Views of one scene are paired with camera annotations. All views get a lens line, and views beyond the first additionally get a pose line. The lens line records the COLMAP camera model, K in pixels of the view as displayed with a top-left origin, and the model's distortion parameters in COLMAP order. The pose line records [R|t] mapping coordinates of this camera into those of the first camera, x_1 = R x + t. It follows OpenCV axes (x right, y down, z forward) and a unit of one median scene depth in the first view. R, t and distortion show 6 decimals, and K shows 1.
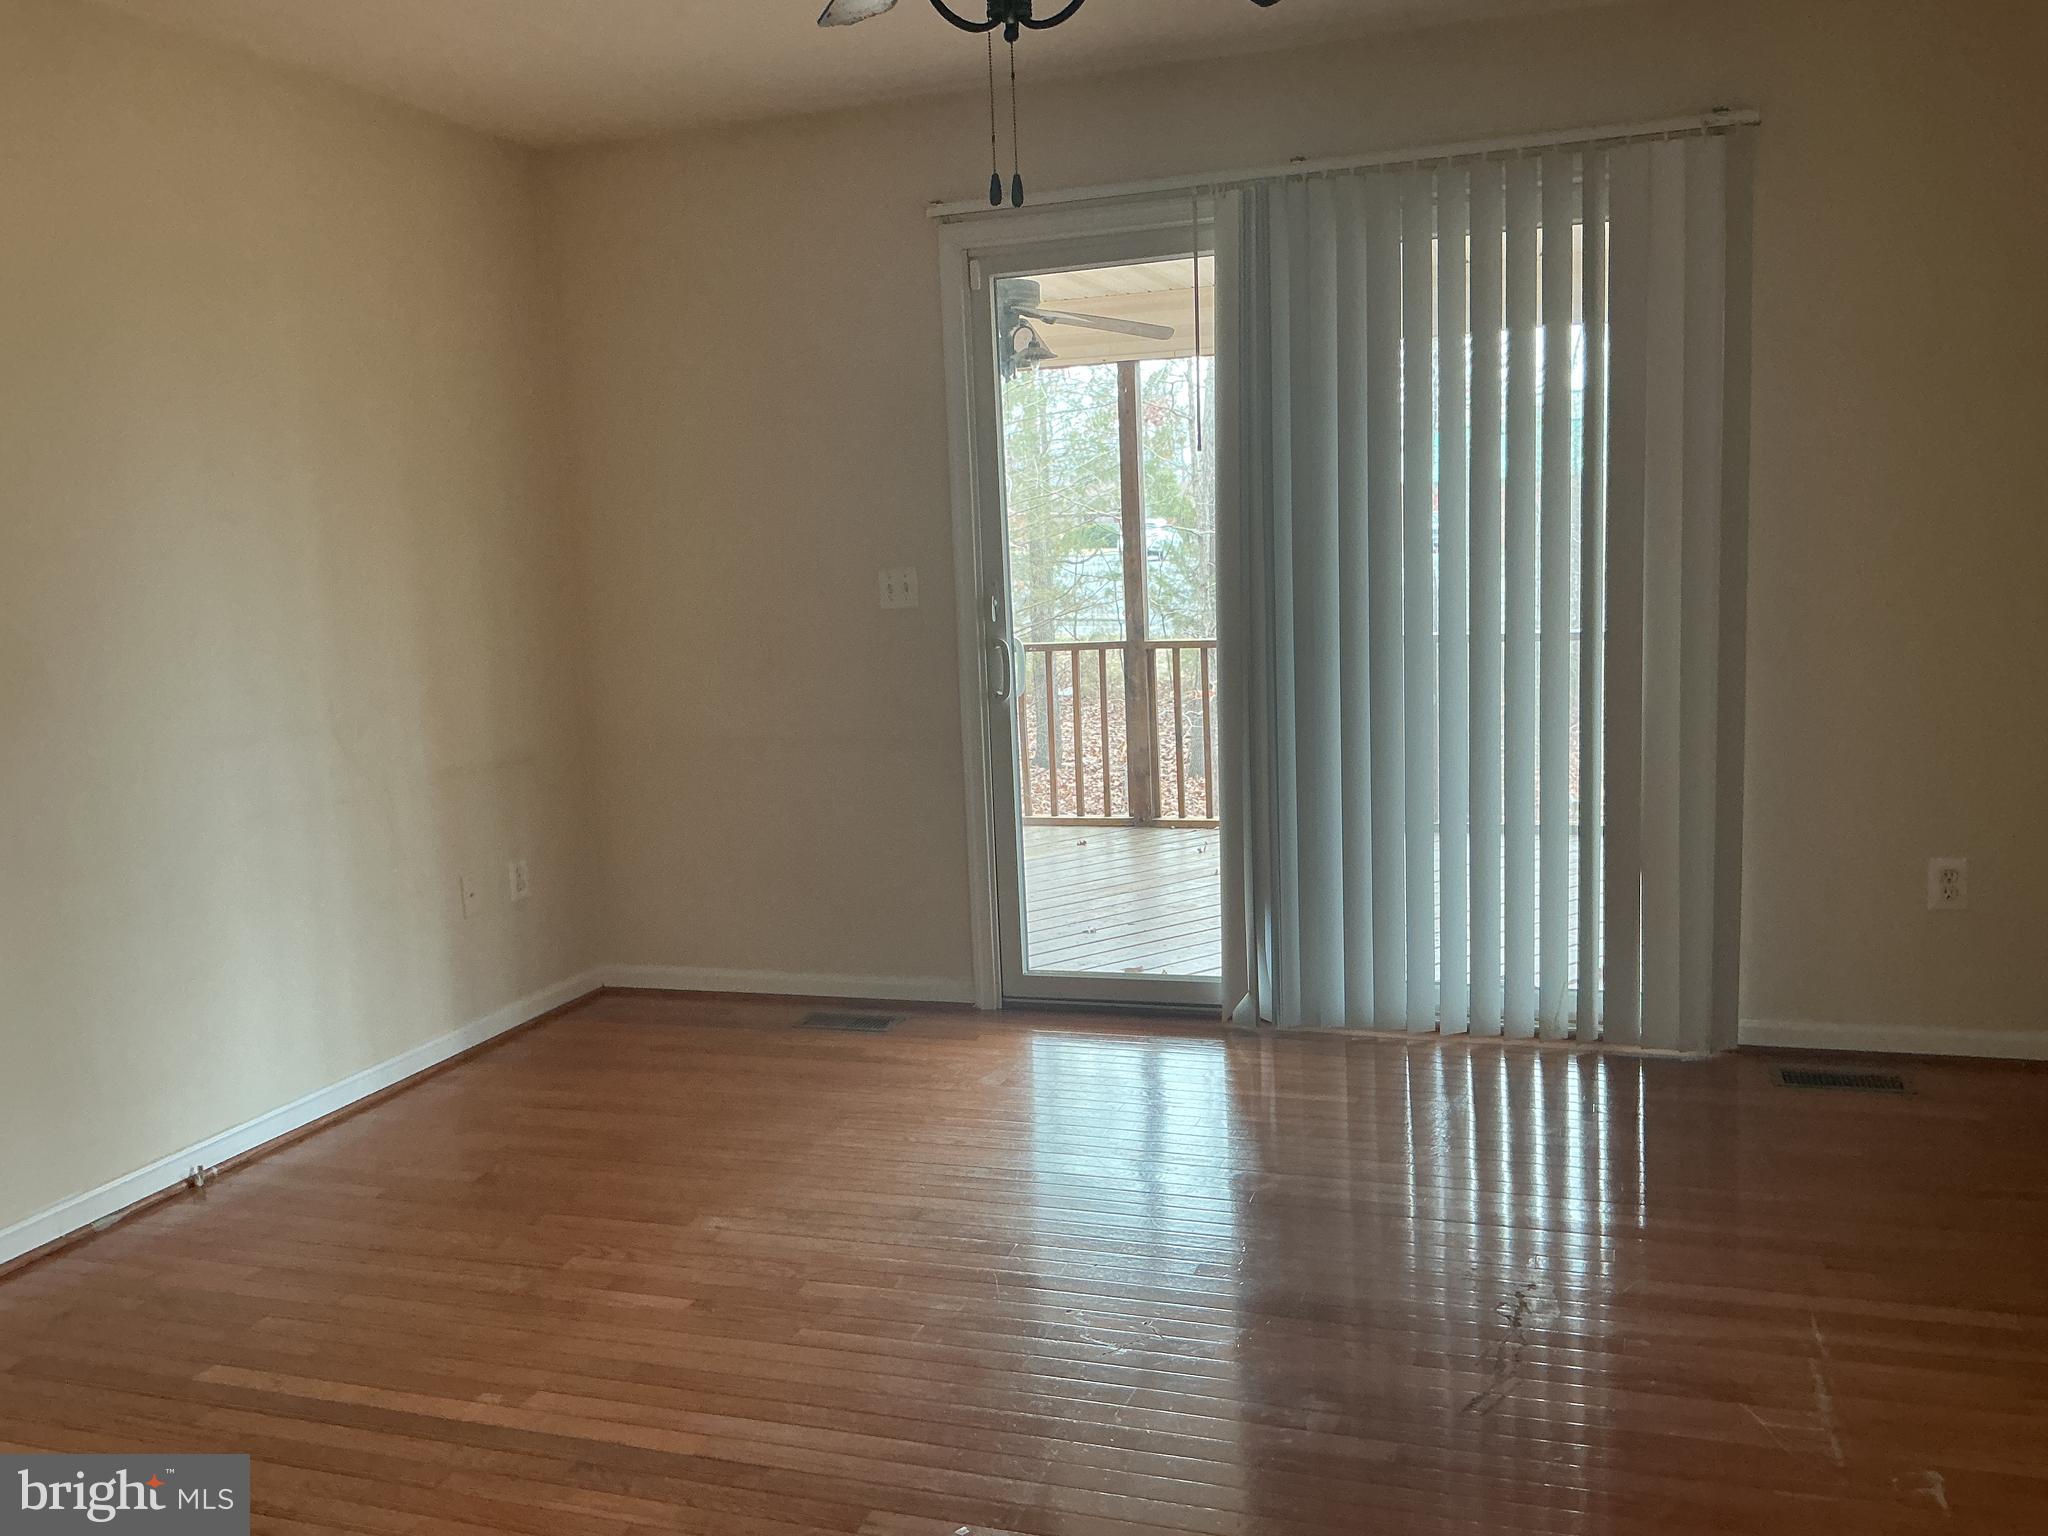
lens RADIAL K [[1690.7, 0, 1024.0], [0, 1690.7, 768.0], [0, 0, 1]] dist [0.119065, -0.201409]
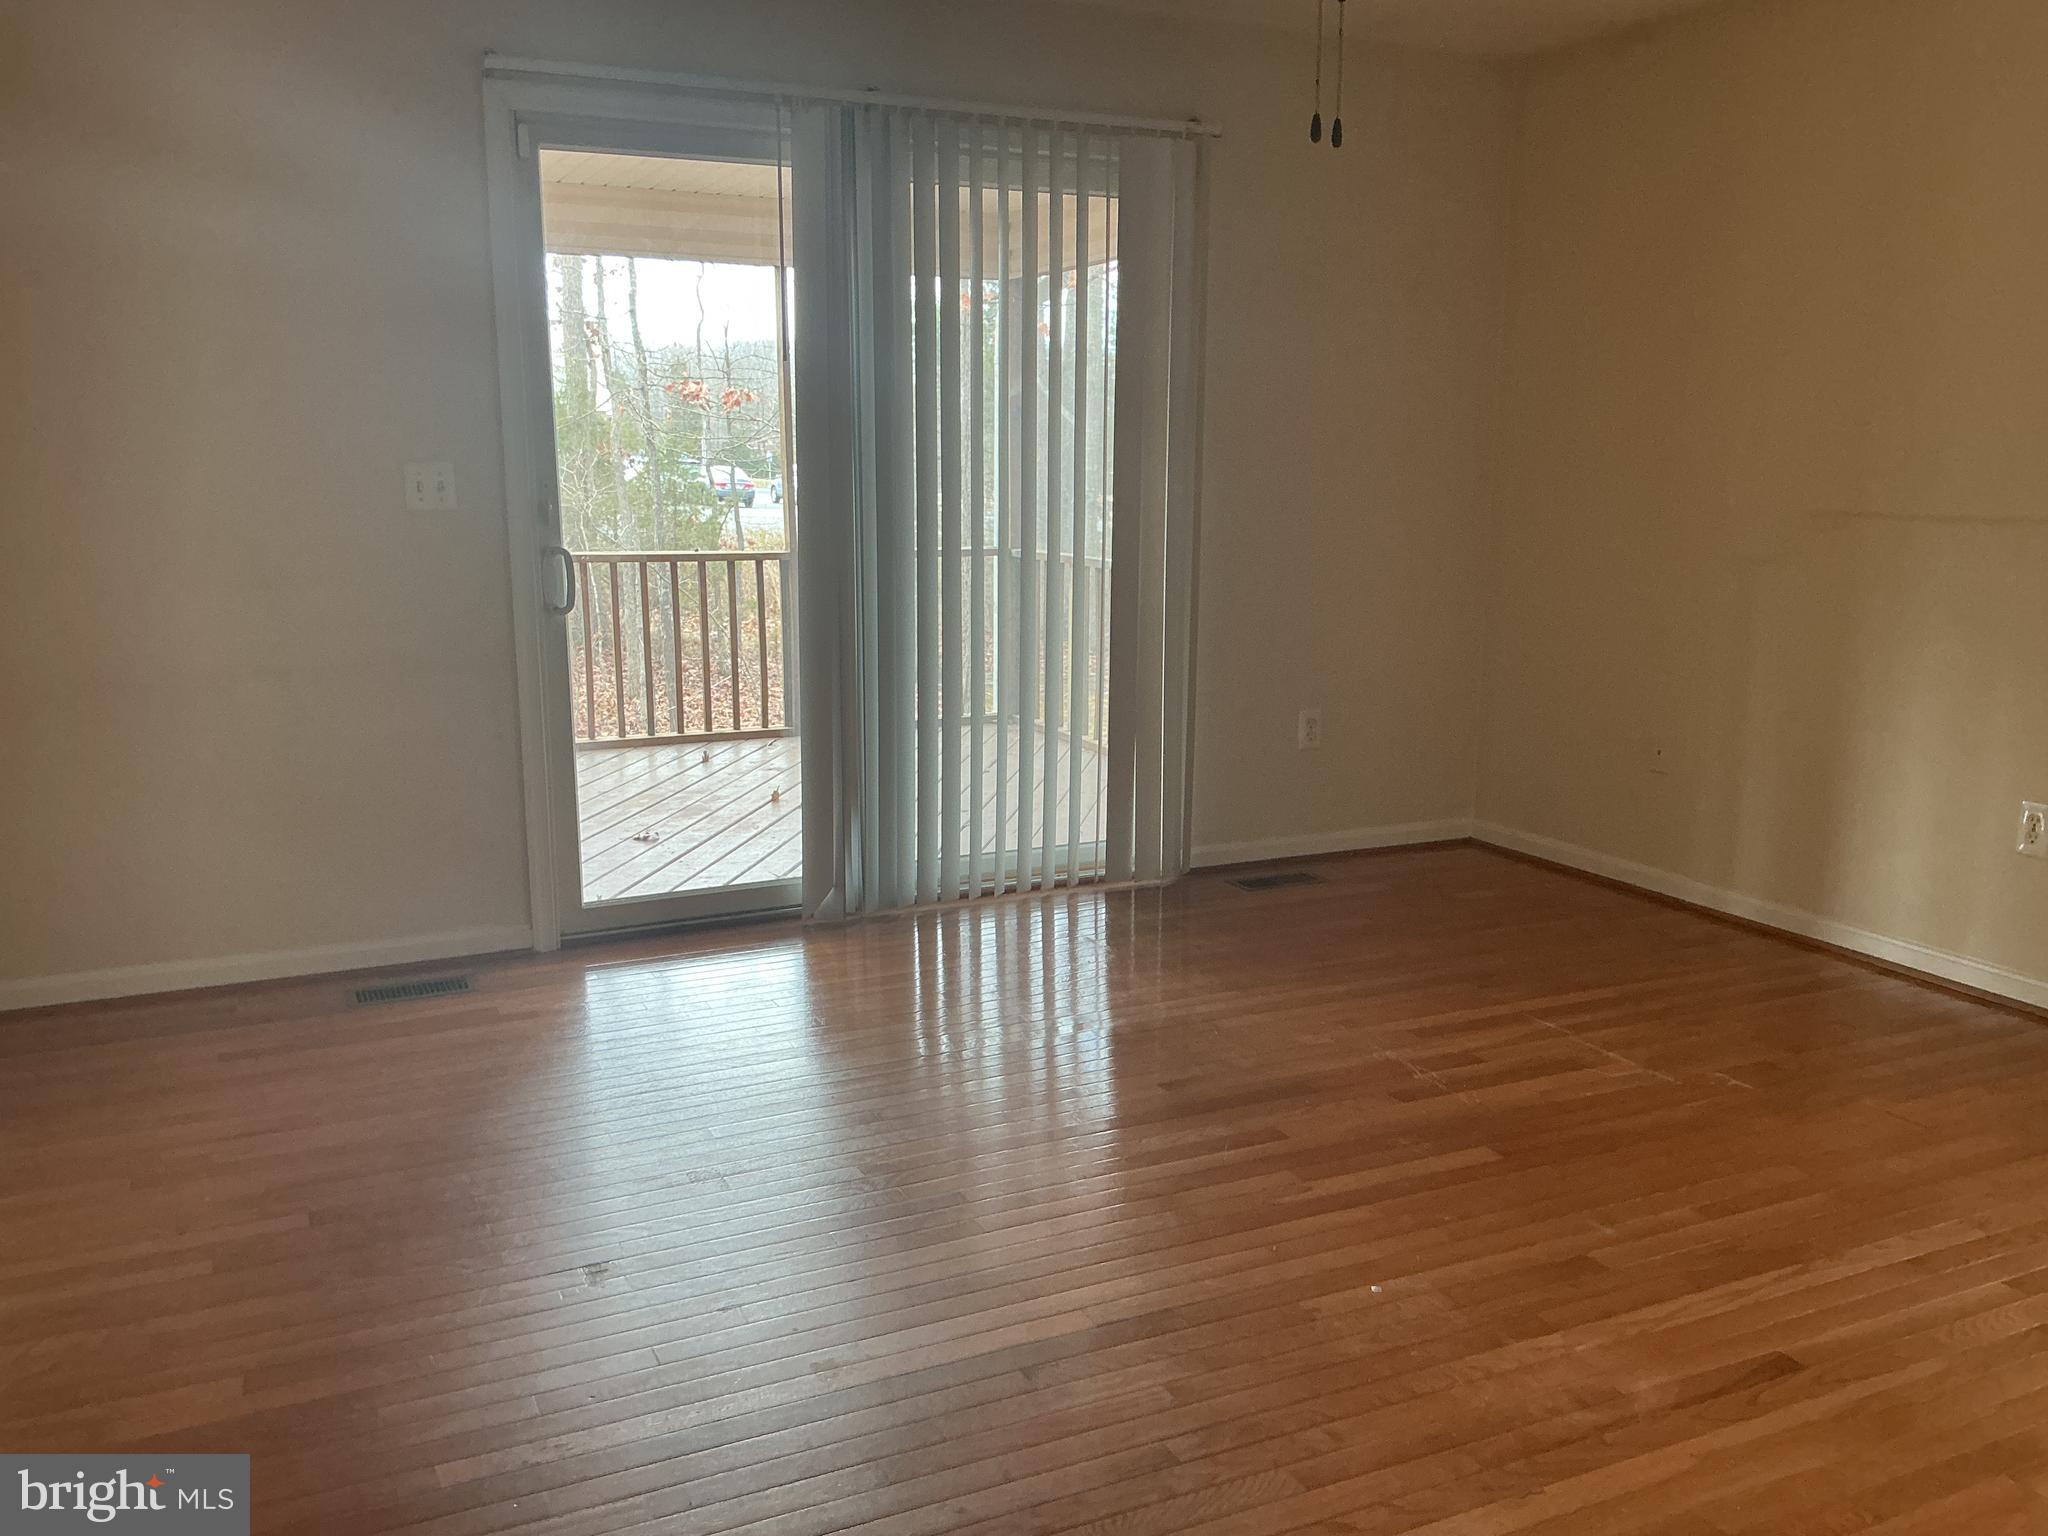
lens RADIAL K [[1655.0, 0, 1023.1], [0, 1655.0, 805.2], [0, 0, 1]] dist [0.118701, -0.204835]
pose [[0.723247, -0.102598, 0.682926, -0.484992], [0.058142, 0.994438, 0.087823, -0.003161], [-0.688138, -0.023812, 0.725189, 0.166579]]
